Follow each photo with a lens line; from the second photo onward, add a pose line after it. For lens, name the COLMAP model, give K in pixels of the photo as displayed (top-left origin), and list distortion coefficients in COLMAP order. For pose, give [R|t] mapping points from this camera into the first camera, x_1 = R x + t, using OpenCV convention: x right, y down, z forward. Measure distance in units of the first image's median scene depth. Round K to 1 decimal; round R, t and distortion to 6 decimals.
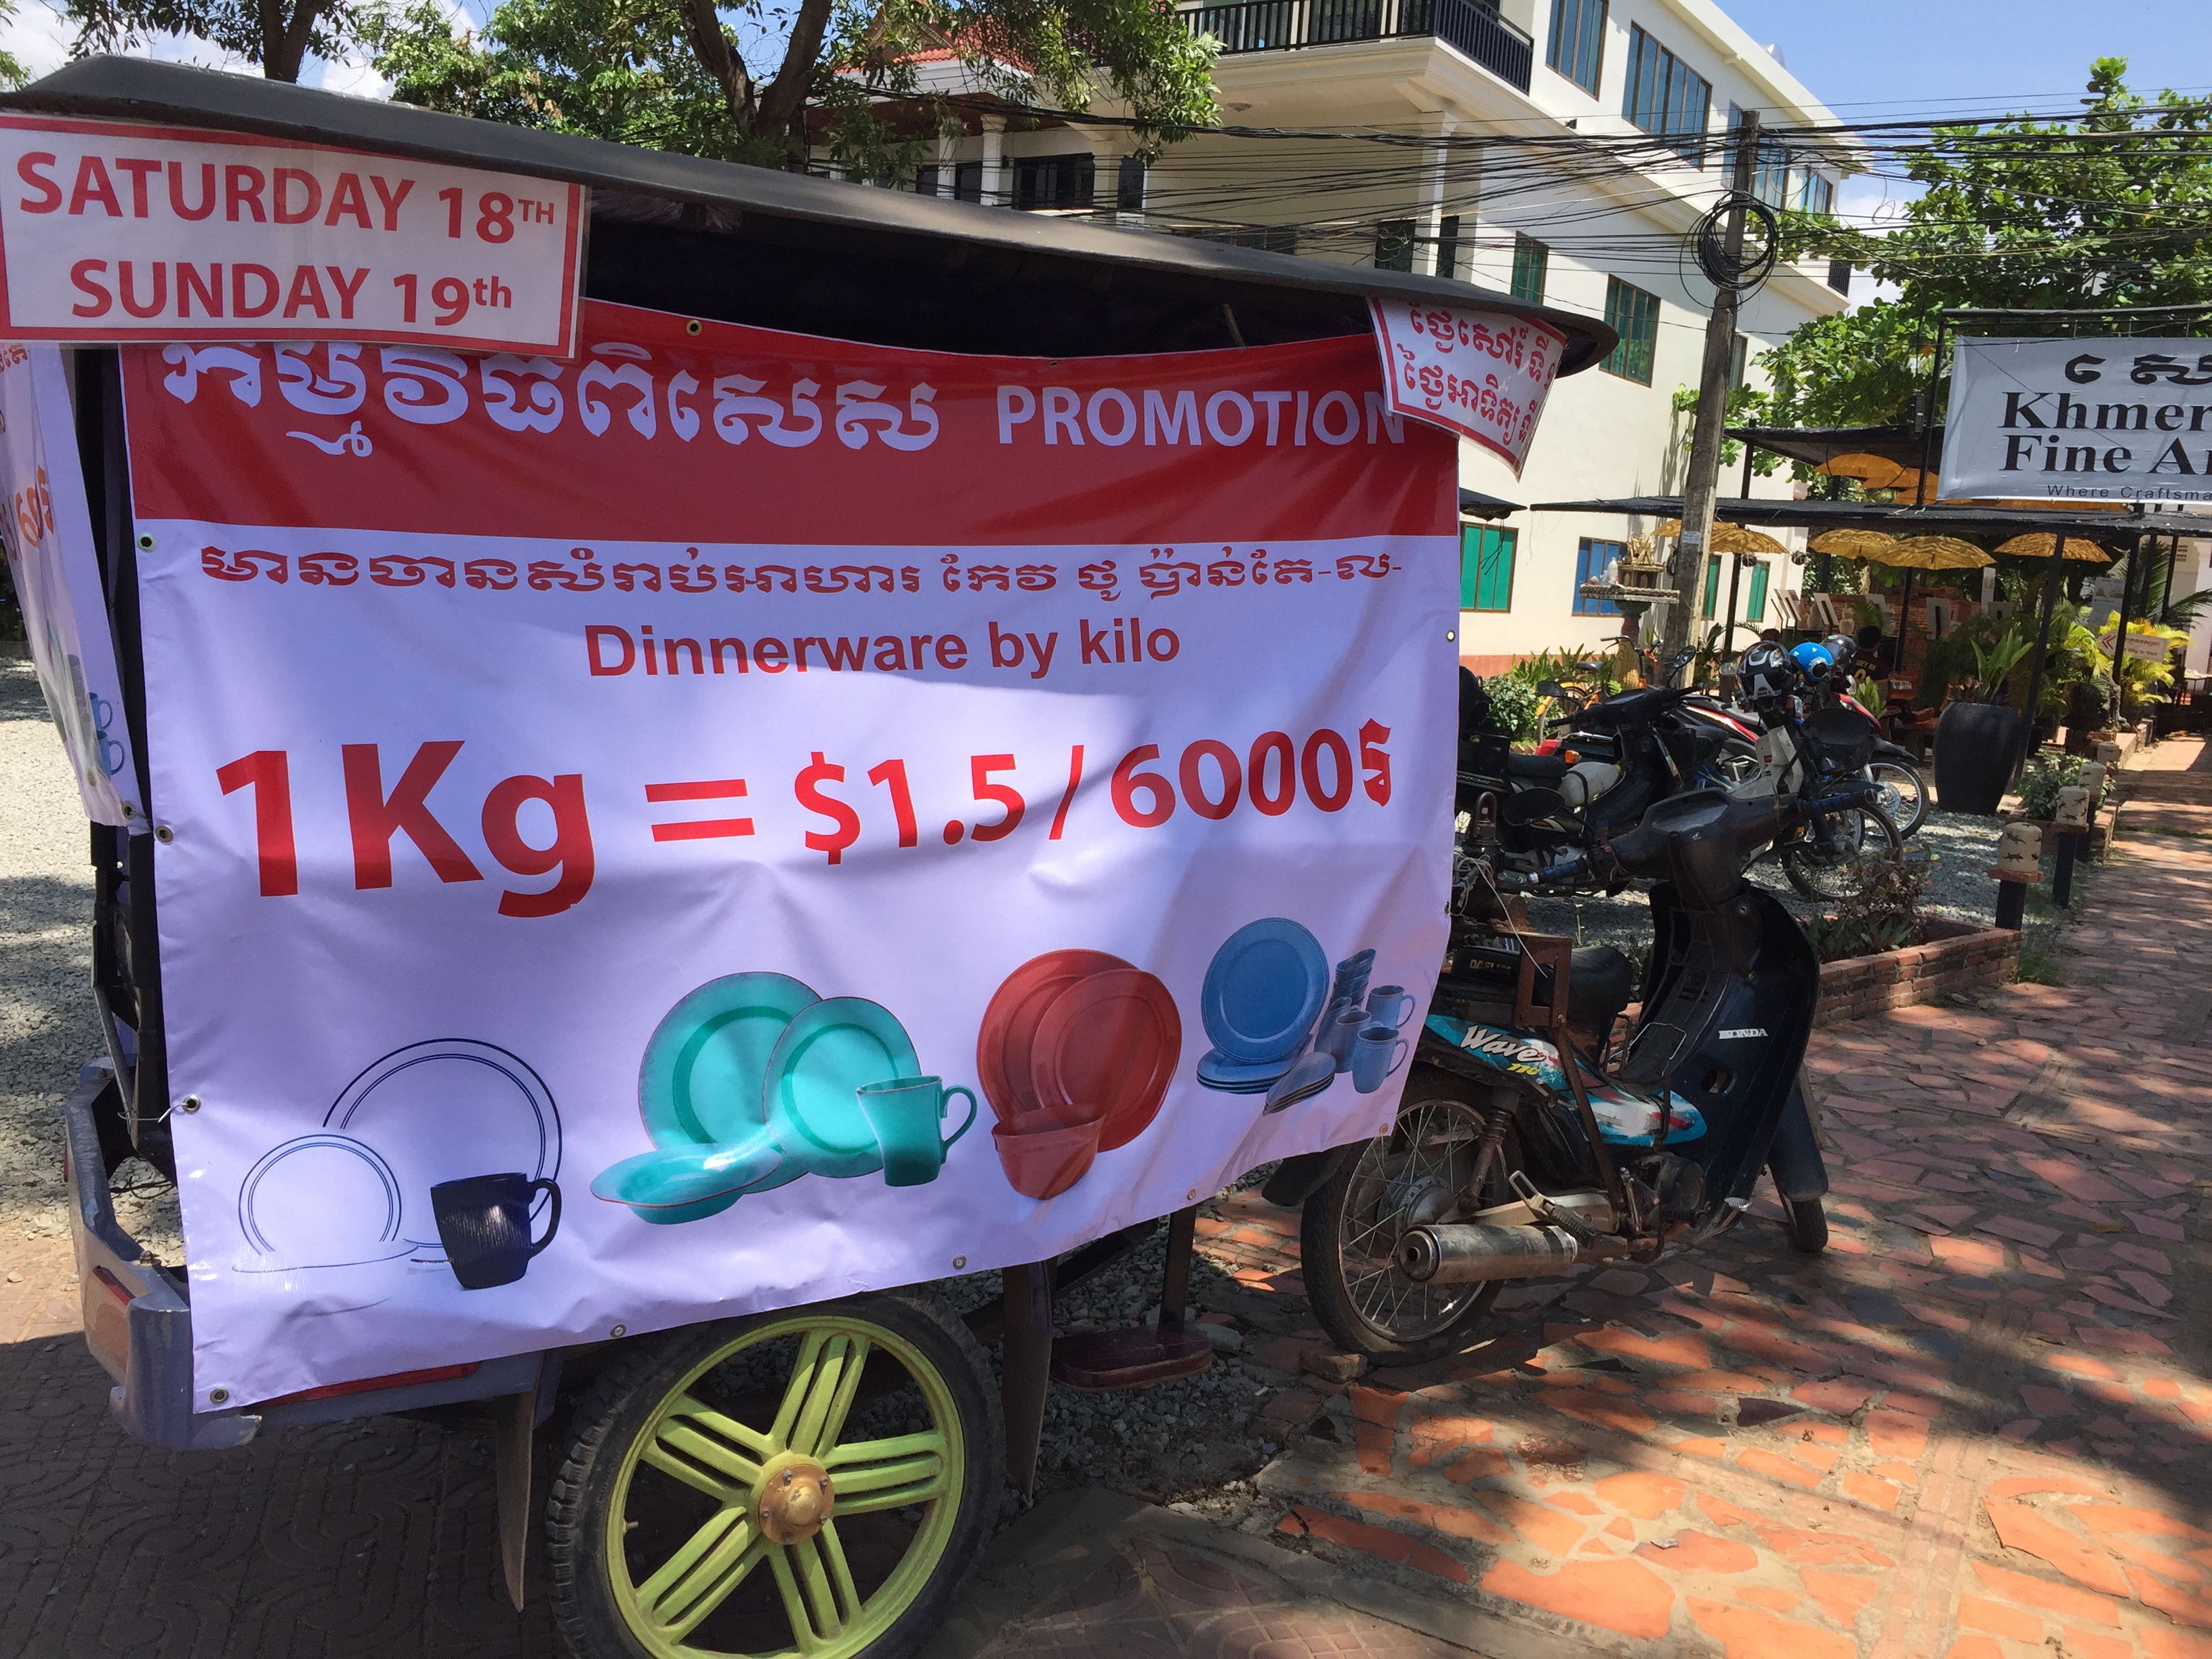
lens RADIAL K [[1878.0, 0, 1097.4], [0, 1878.0, 847.5], [0, 0, 1]] dist [0.034999, -0.051815]
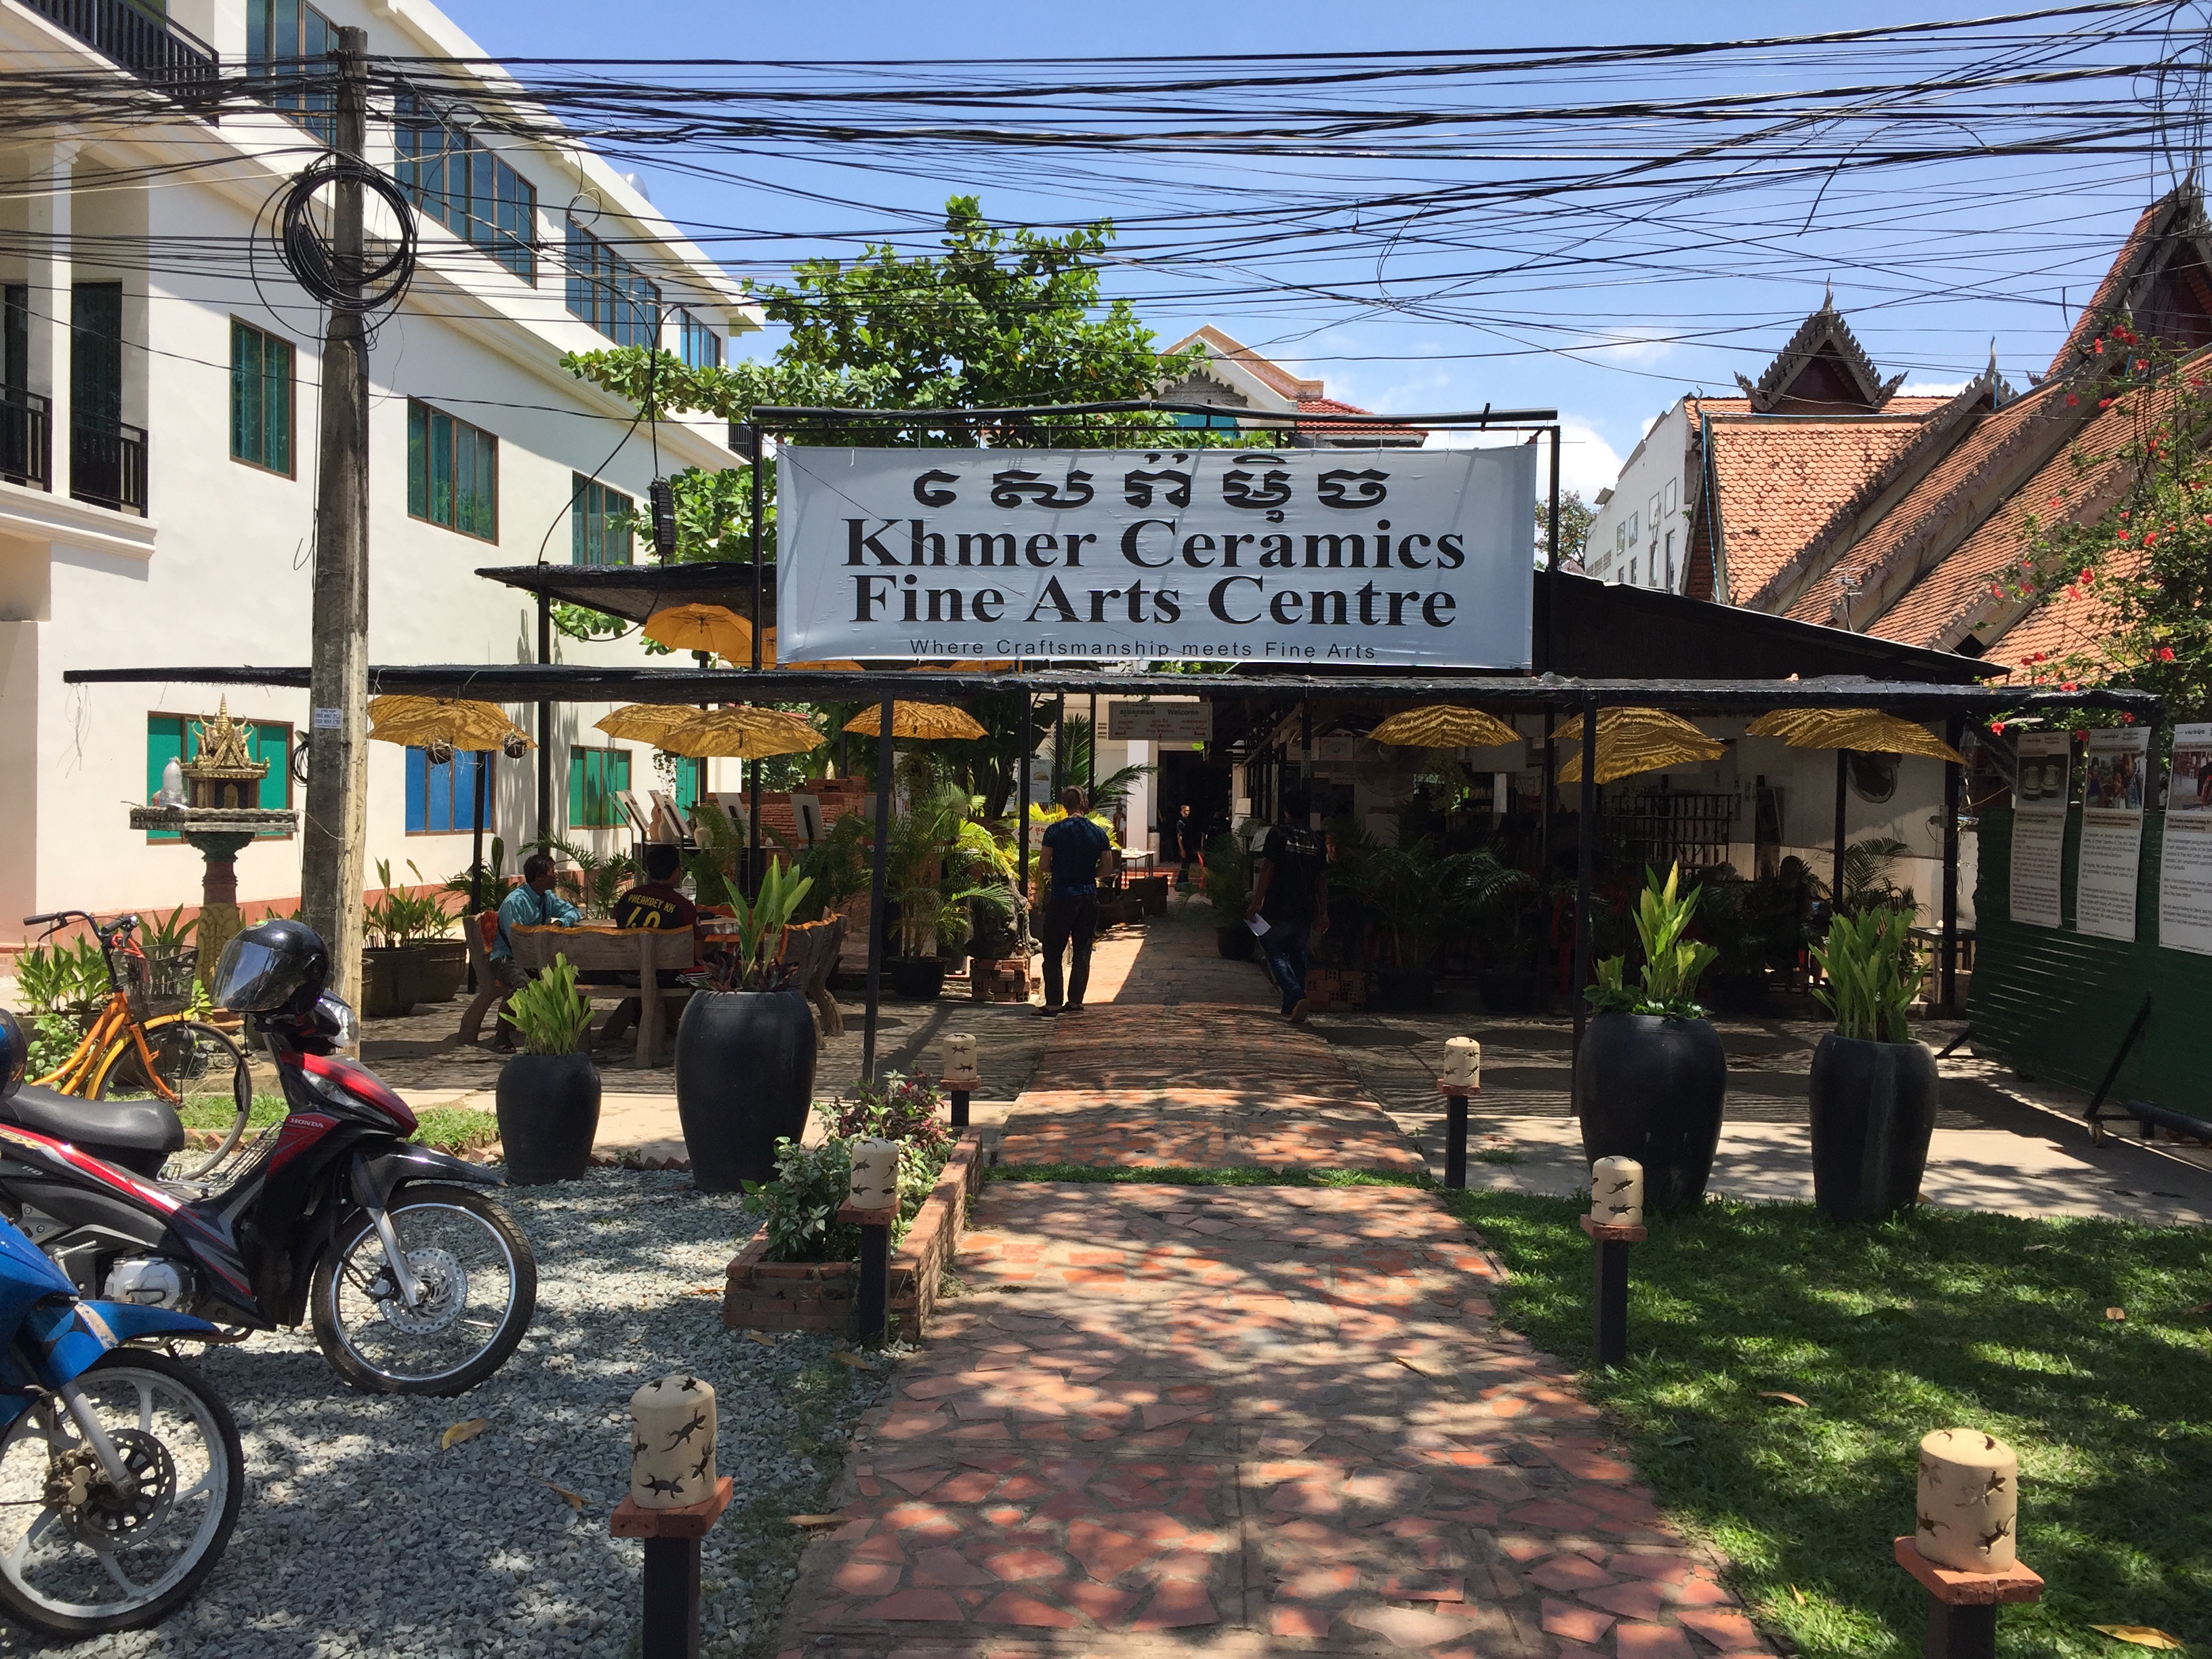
lens RADIAL K [[1878.0, 0, 1084.3], [0, 1878.0, 833.5], [0, 0, 1]] dist [0.034999, -0.051815]
pose [[0.879089, -0.059956, 0.472872, 0.208033], [0.112973, 0.989999, -0.084499, -0.045216], [-0.463076, 0.127703, 0.877070, 0.325954]]
